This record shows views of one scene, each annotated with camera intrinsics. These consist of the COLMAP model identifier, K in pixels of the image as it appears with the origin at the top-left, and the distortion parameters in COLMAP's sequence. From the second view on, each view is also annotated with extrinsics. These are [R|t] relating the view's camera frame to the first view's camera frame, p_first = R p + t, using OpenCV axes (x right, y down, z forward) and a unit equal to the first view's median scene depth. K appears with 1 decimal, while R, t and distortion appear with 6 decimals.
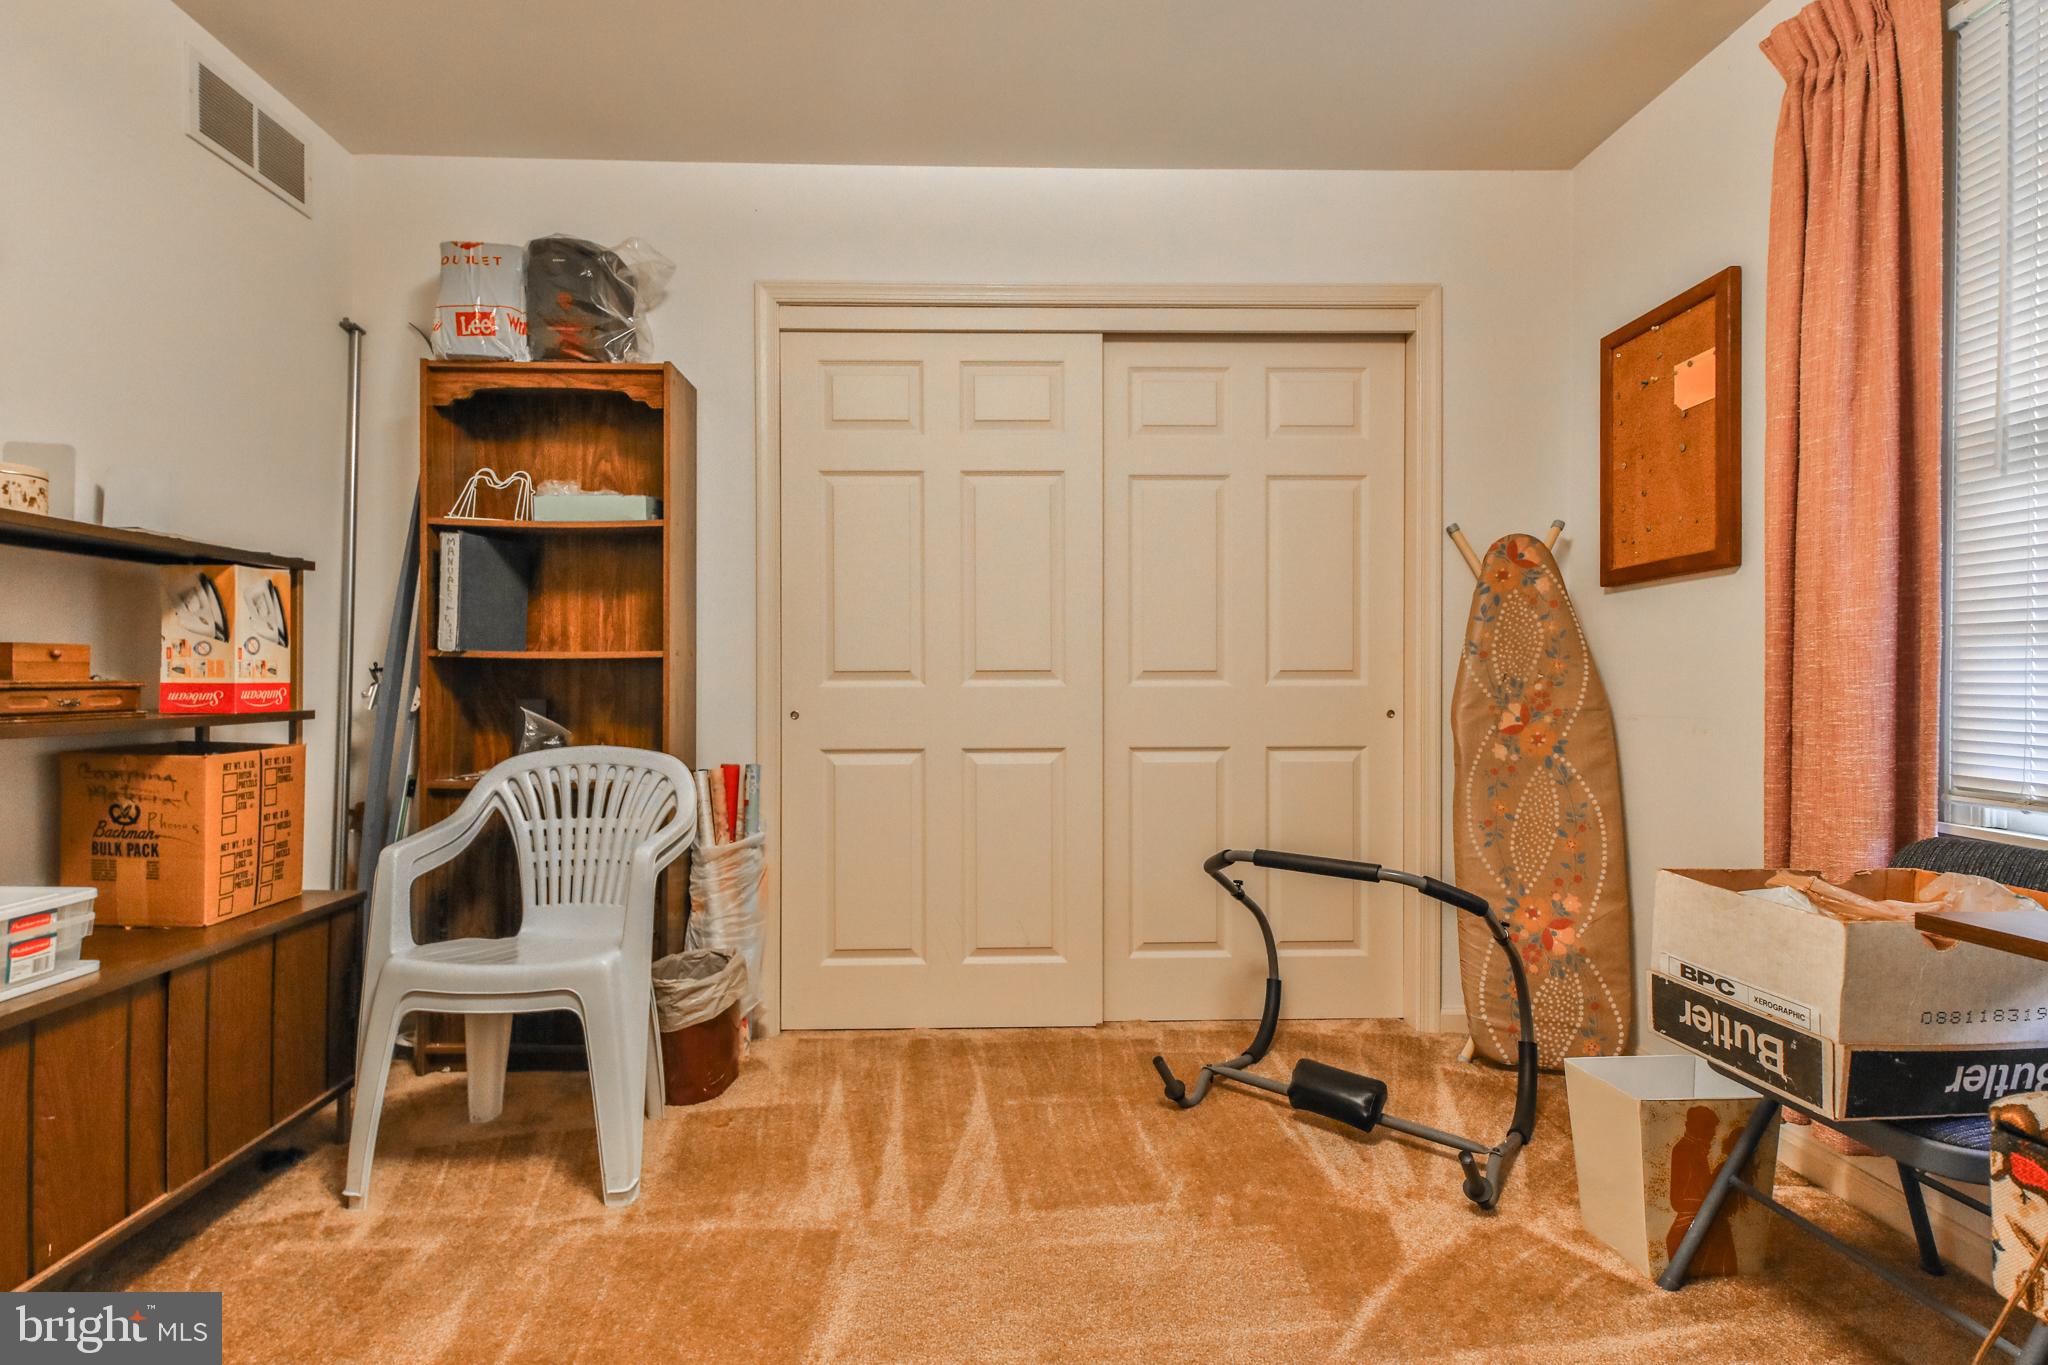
lens RADIAL K [[980.4, 0, 996.5], [0, 980.4, 693.9], [0, 0, 1]] dist [0.026141, -0.011067]
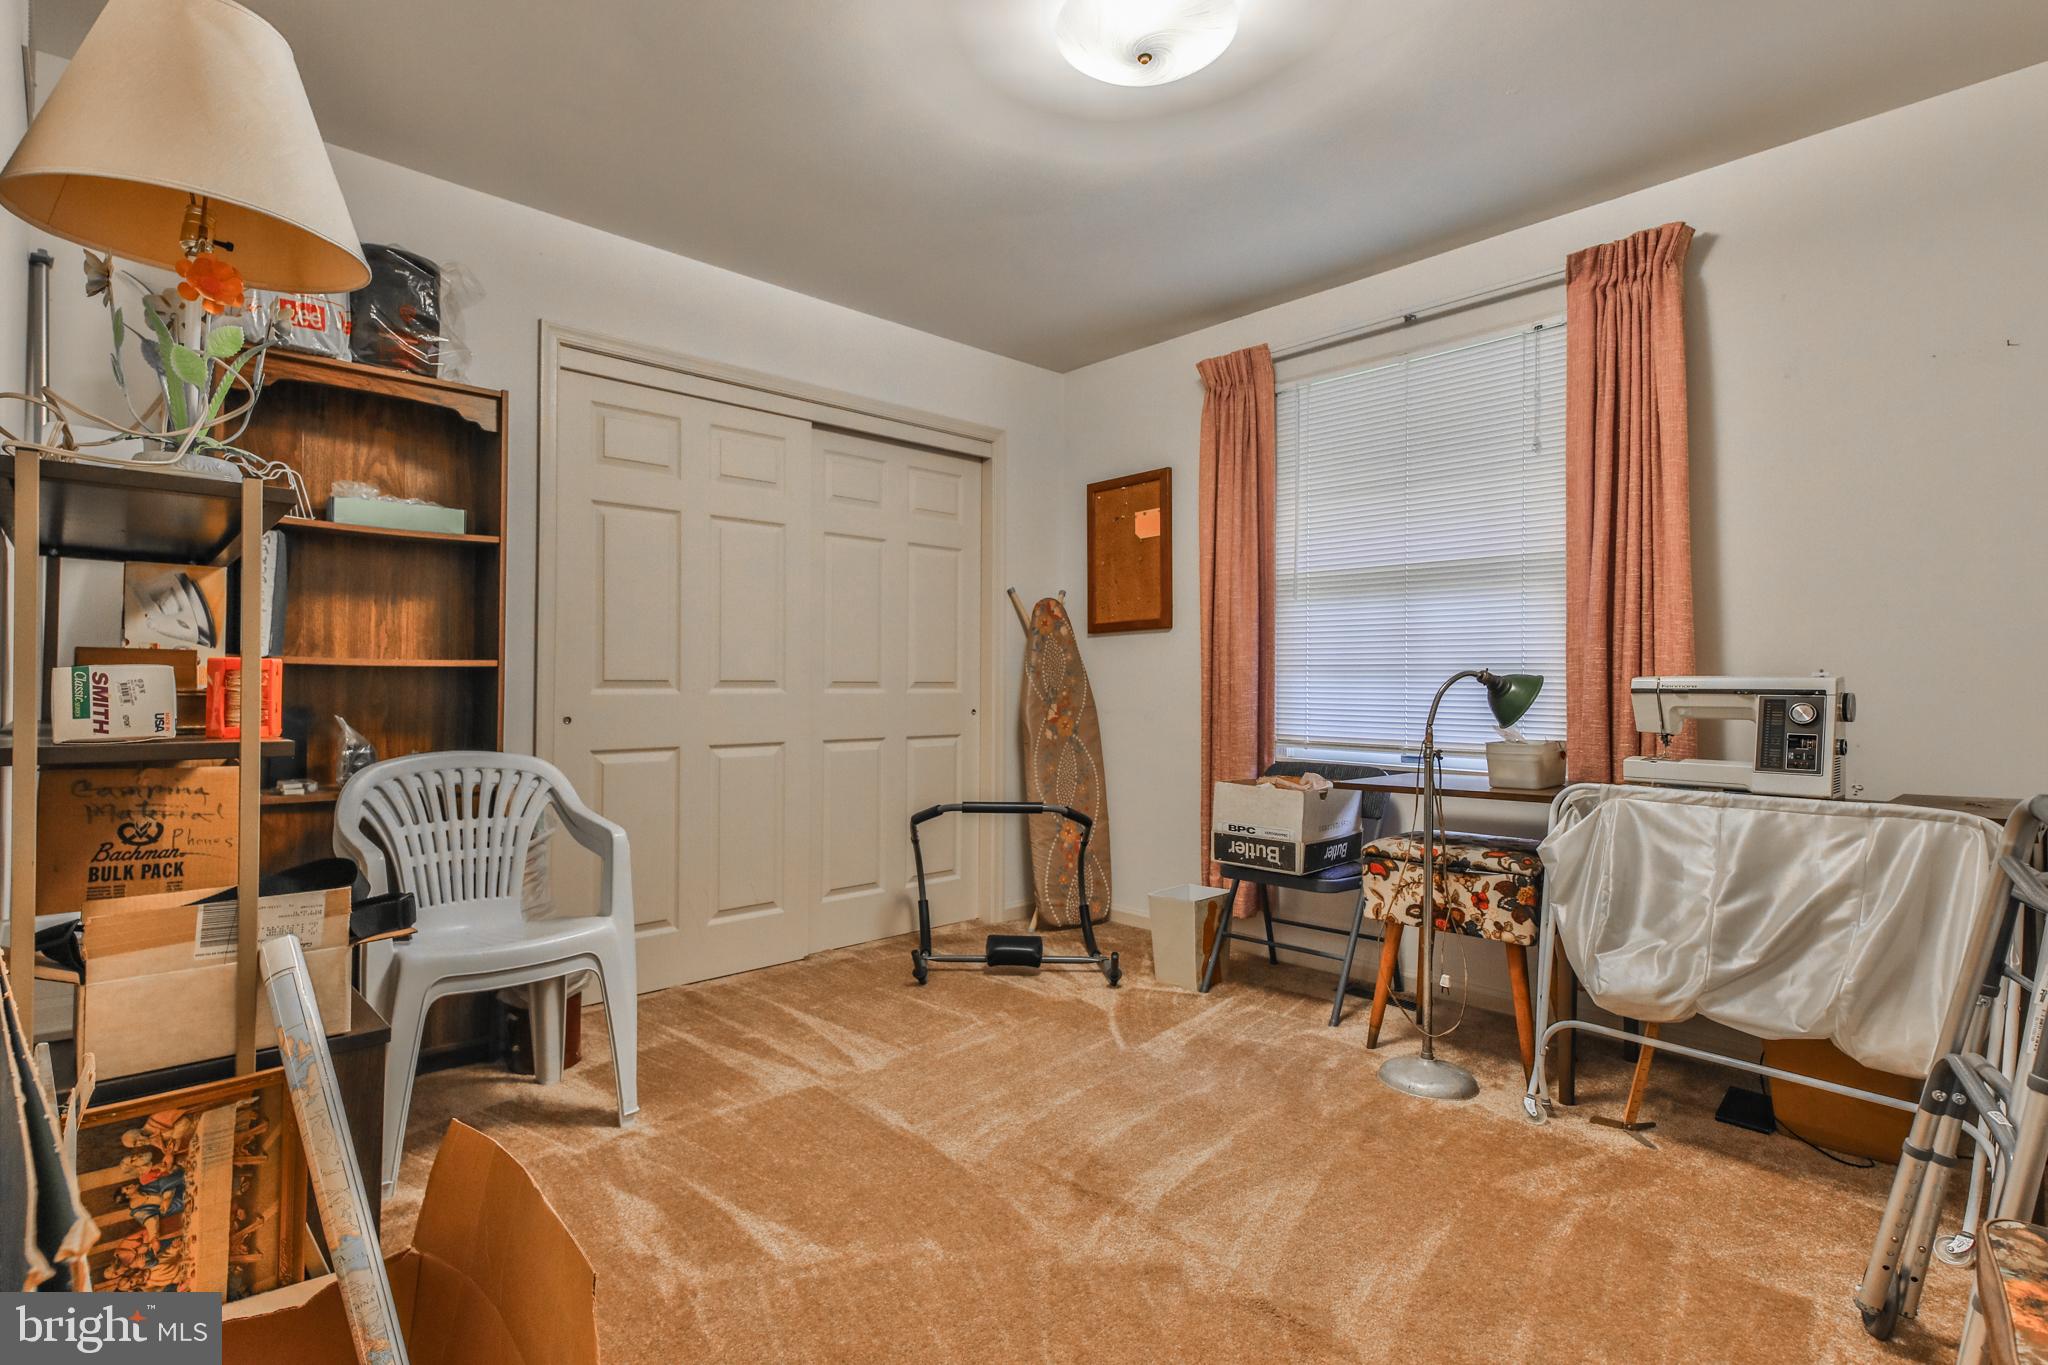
lens RADIAL K [[980.4, 0, 996.5], [0, 980.4, 693.9], [0, 0, 1]] dist [0.026141, -0.011067]
pose [[0.755829, -0.001197, 0.654768, -0.634582], [0.005818, 0.999971, -0.004887, 0.000621], [-0.654743, 0.007504, 0.755814, -0.156888]]
